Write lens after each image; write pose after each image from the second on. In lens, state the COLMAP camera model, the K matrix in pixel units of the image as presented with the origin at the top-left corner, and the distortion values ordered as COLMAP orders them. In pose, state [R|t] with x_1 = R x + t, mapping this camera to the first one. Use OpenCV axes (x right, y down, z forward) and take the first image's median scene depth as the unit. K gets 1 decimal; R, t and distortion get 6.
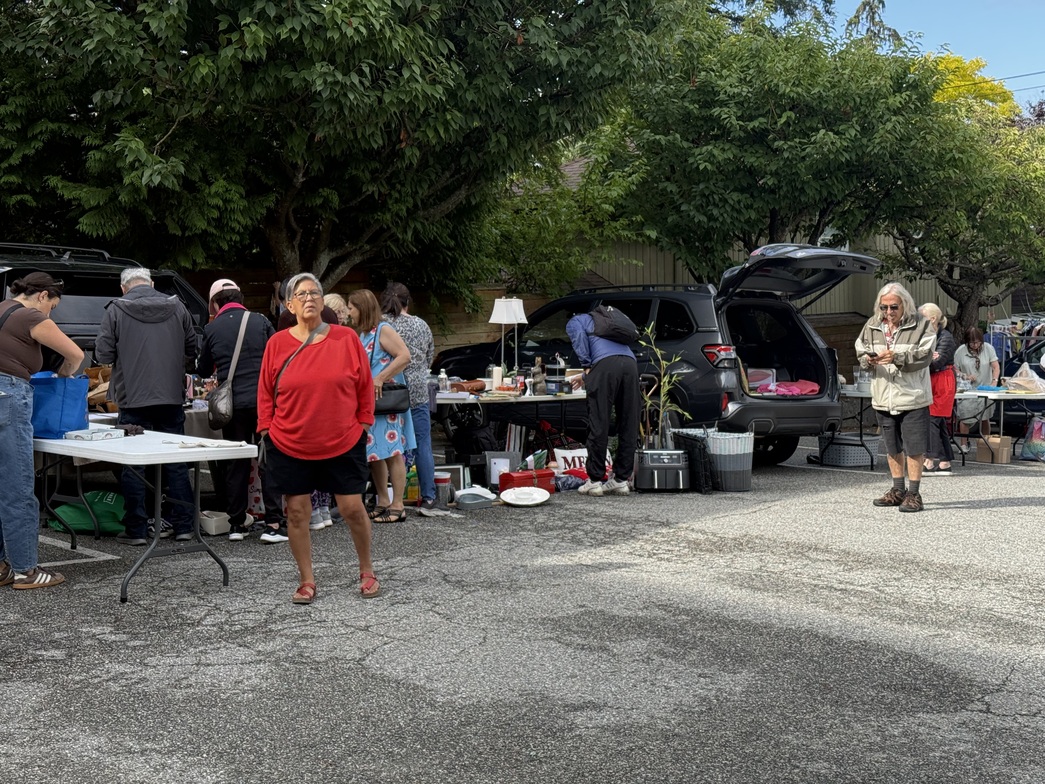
lens RADIAL K [[1464.2, 0, 522.6], [0, 1464.2, 389.4], [0, 0, 1]] dist [0.120539, 0.000000]
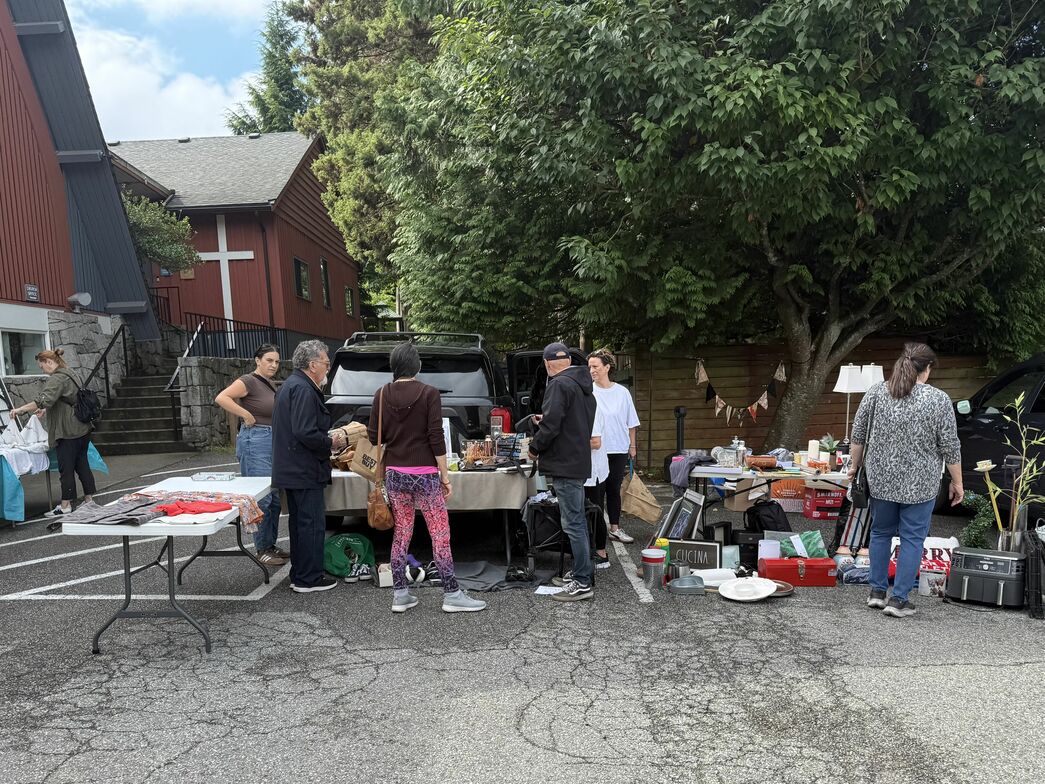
lens RADIAL K [[896.1, 0, 510.4], [0, 896.1, 494.3], [0, 0, 1]] dist [0.013348, -0.032929]
pose [[0.694279, 0.085376, -0.714625, 0.214827], [-0.025551, 0.995237, 0.094077, -0.024700], [0.719253, -0.047056, 0.693153, 0.386548]]
